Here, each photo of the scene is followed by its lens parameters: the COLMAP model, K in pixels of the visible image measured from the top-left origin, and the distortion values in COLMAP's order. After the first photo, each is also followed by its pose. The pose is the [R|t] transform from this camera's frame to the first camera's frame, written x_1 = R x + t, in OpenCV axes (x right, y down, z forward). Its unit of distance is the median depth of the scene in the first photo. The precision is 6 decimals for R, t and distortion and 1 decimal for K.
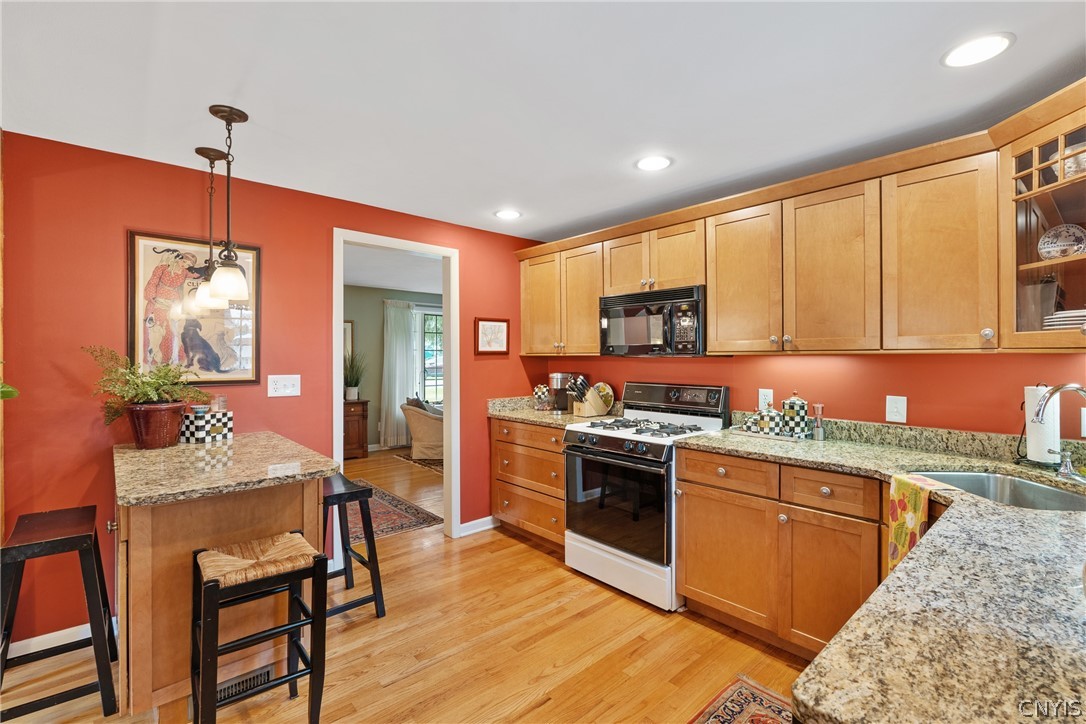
lens RADIAL K [[482.0, 0, 546.6], [0, 482.0, 356.9], [0, 0, 1]] dist [0.000326, -0.000078]
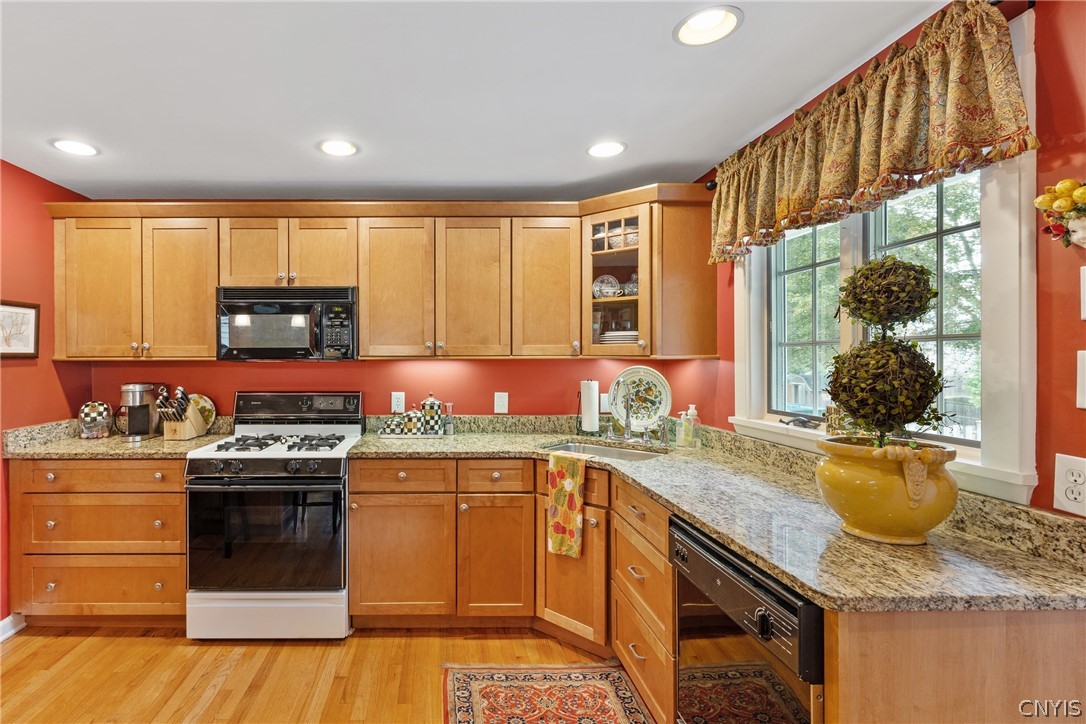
lens RADIAL K [[482.0, 0, 546.6], [0, 482.0, 356.9], [0, 0, 1]] dist [0.000326, -0.000078]
pose [[0.675828, 0.003529, 0.737051, -0.124437], [0.001937, 0.999977, -0.006564, -0.002327], [-0.737057, 0.005863, 0.675805, 0.067989]]
